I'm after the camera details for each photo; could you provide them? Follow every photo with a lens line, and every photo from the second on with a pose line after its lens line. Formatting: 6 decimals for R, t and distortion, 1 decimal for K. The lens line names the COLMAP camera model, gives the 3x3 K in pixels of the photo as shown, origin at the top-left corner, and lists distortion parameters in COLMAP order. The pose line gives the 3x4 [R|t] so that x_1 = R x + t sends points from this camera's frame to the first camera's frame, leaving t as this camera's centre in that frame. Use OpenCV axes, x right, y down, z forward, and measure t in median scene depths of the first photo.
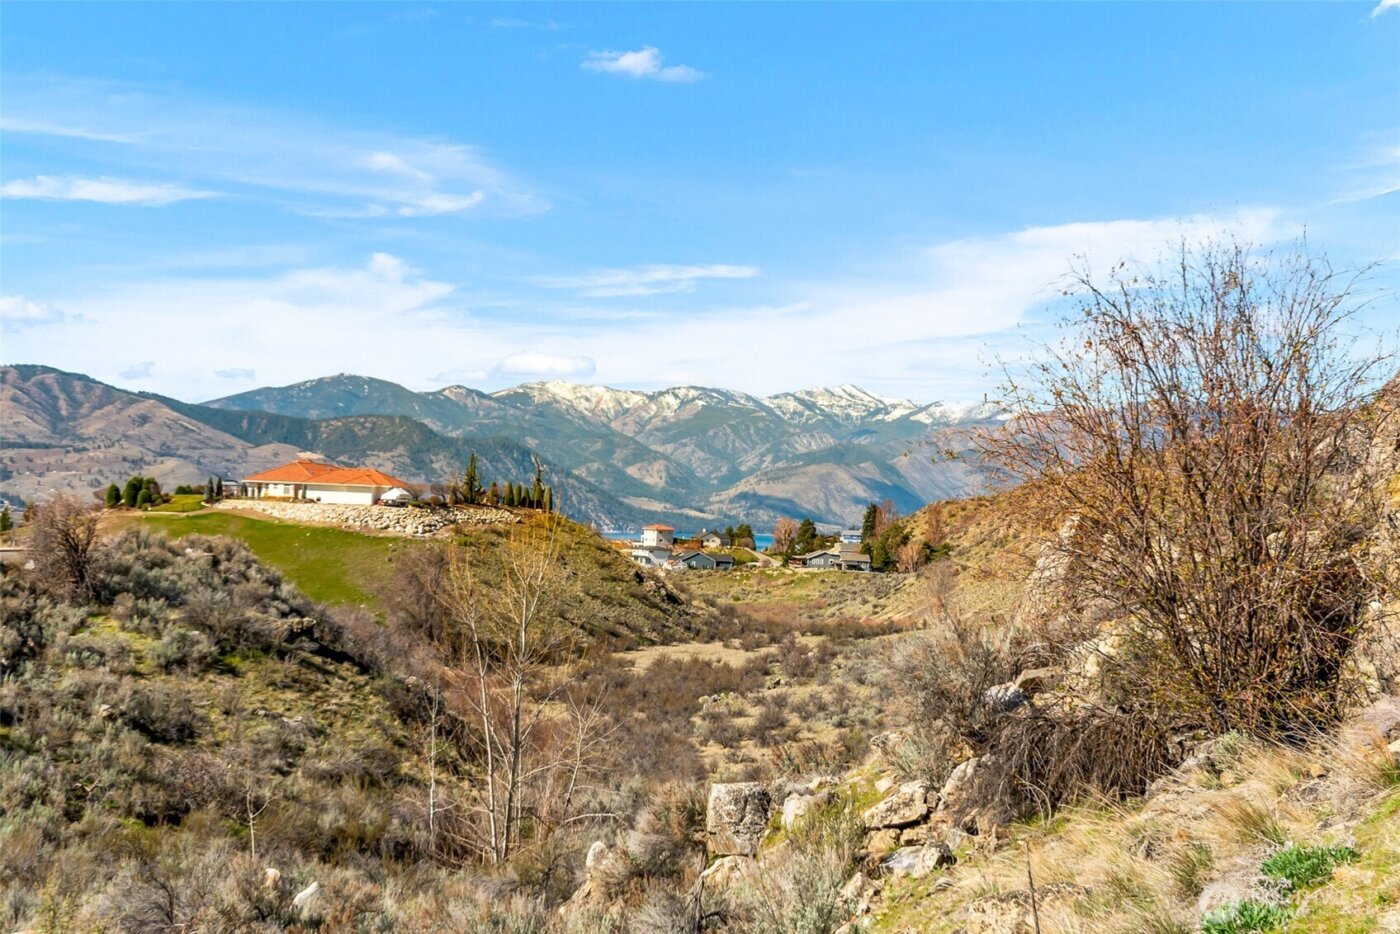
lens RADIAL K [[1852.3, 0, 702.4], [0, 1852.3, 469.8], [0, 0, 1]] dist [0.014194, 0.000000]
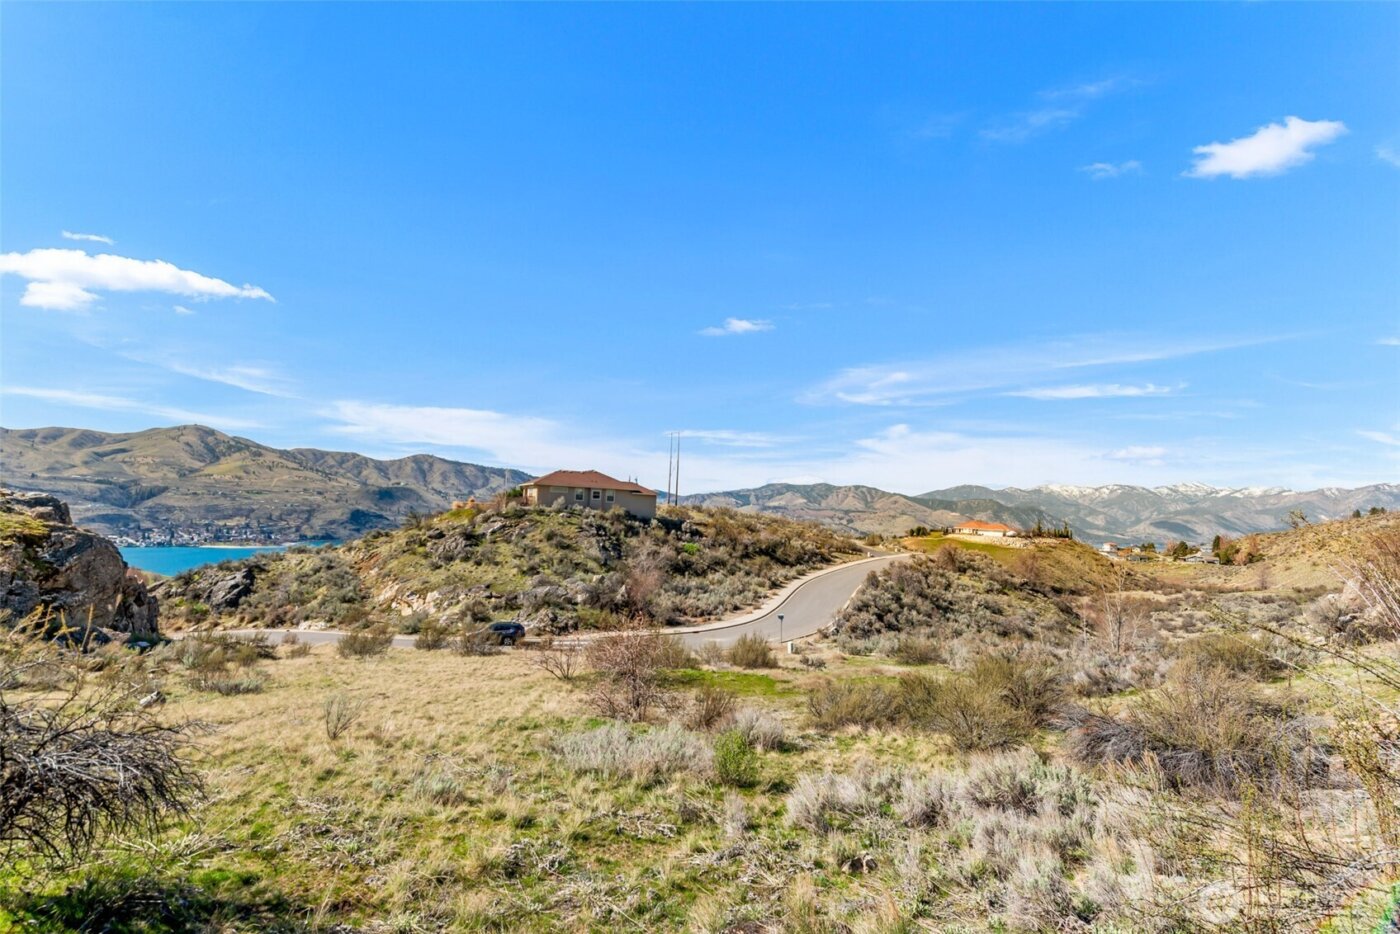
lens RADIAL K [[623.5, 0, 707.4], [0, 623.5, 471.4], [0, 0, 1]] dist [0.004525, -0.000078]
pose [[0.833522, -0.046108, -0.550559, -0.020019], [0.003840, 0.996971, -0.077682, -0.008774], [0.552473, 0.062635, 0.831174, -0.081715]]
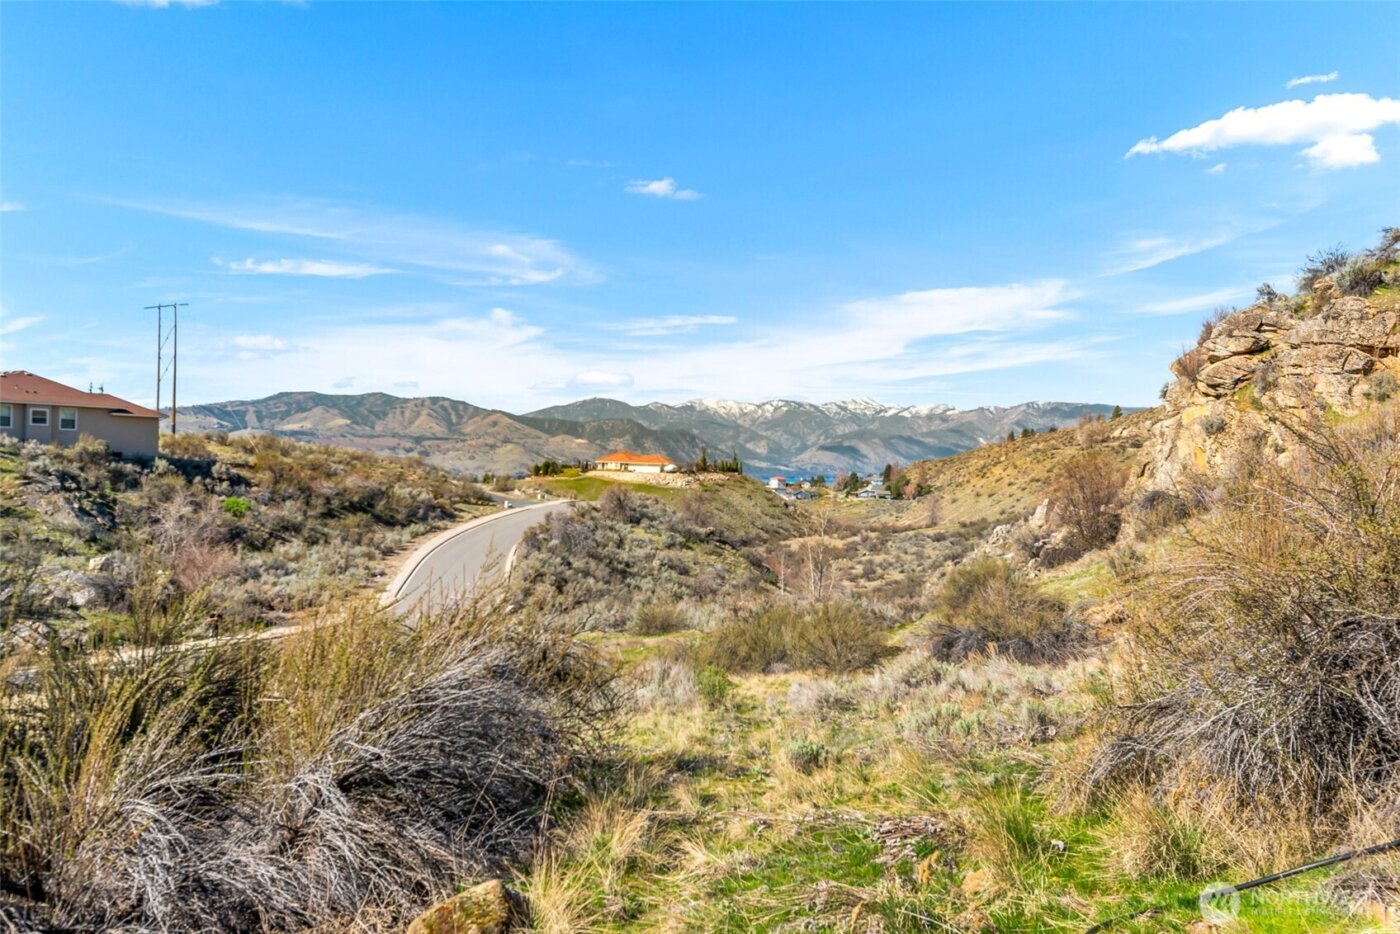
lens RADIAL K [[985.2, 0, 712.3], [0, 985.2, 471.0], [0, 0, 1]] dist [0.001075, -0.000607]
pose [[0.996923, -0.017027, -0.076512, -0.033879], [0.019016, 0.999498, 0.025343, -0.010046], [0.076042, -0.026720, 0.996747, -0.109322]]
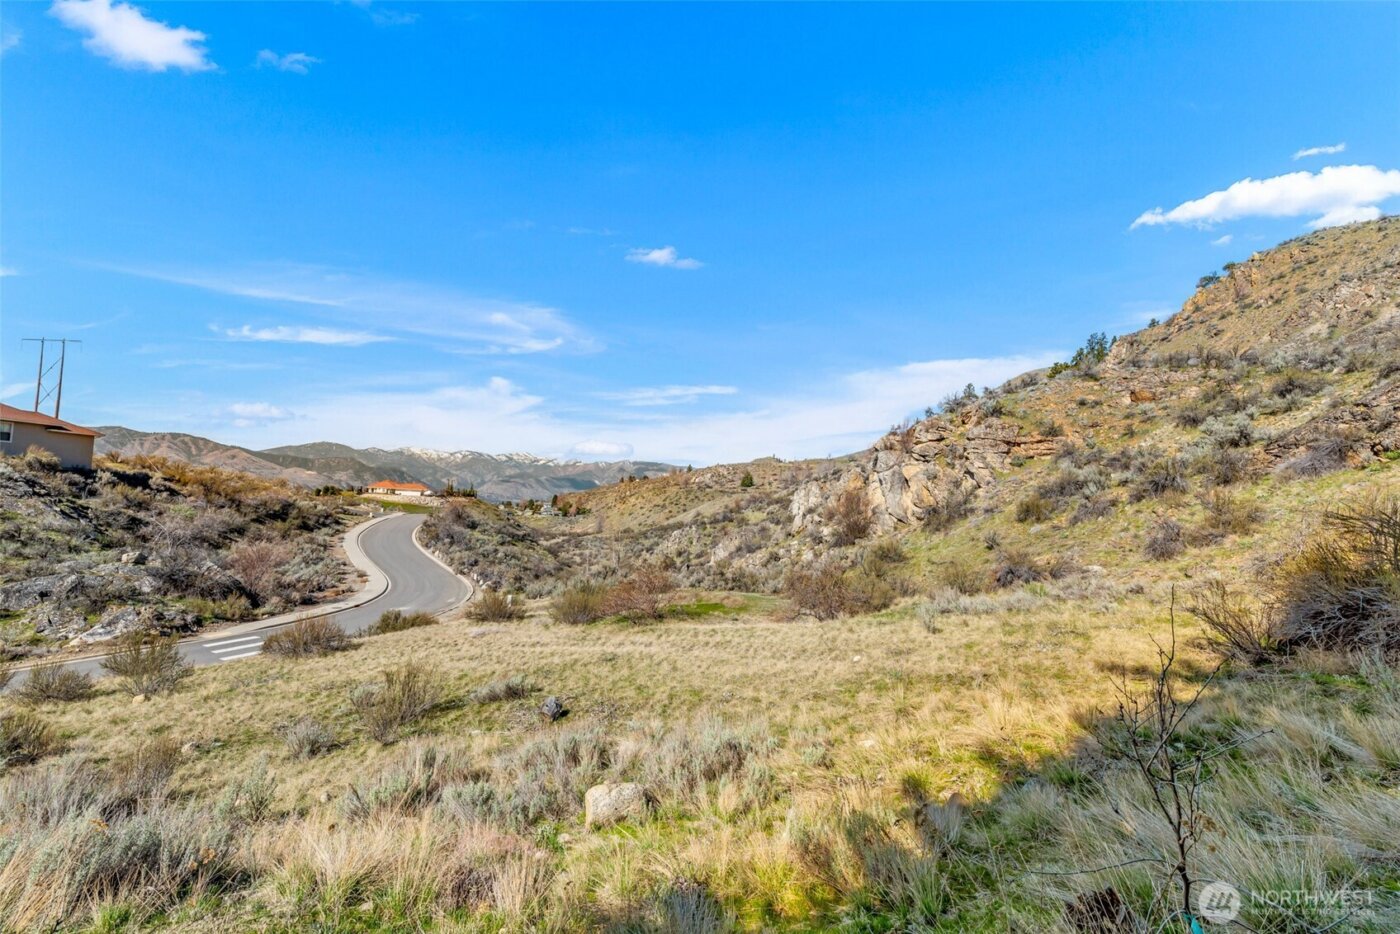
lens RADIAL K [[604.1, 0, 710.5], [0, 604.1, 471.6], [0, 0, 1]] dist [0.000763, -0.000370]
pose [[0.930062, 0.021303, 0.366786, -0.100441], [-0.014876, 0.999682, -0.020339, -0.008098], [-0.367102, 0.013460, 0.930083, -0.102729]]
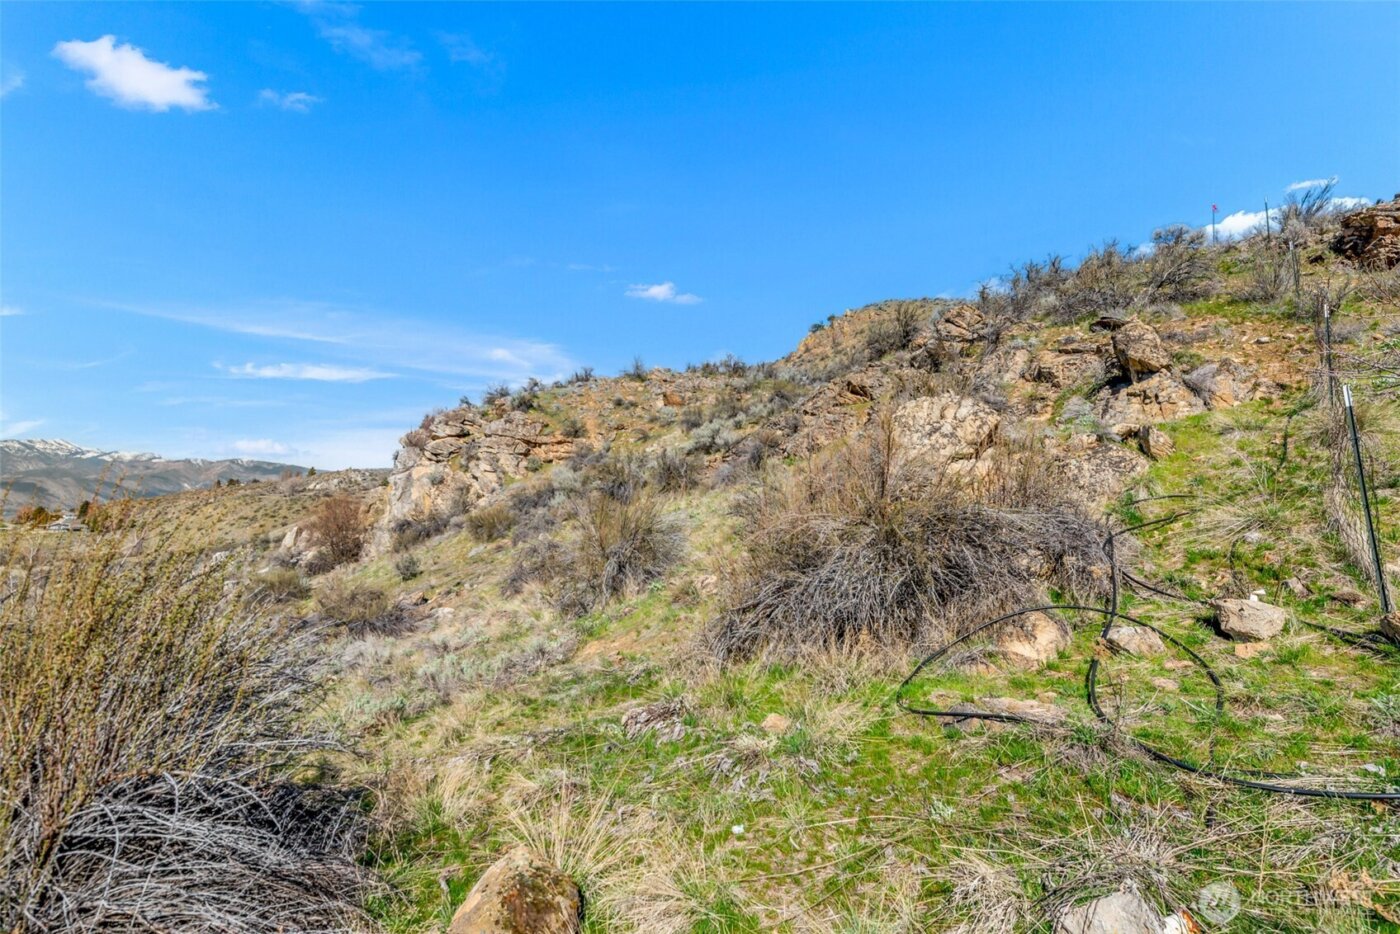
lens RADIAL K [[639.1, 0, 711.1], [0, 639.1, 471.1], [0, 0, 1]] dist [-0.003494, -0.000625]
pose [[0.636739, 0.067401, 0.768128, -0.044221], [-0.038938, 0.997712, -0.055269, -0.007854], [-0.770096, 0.005283, 0.637907, -0.101064]]
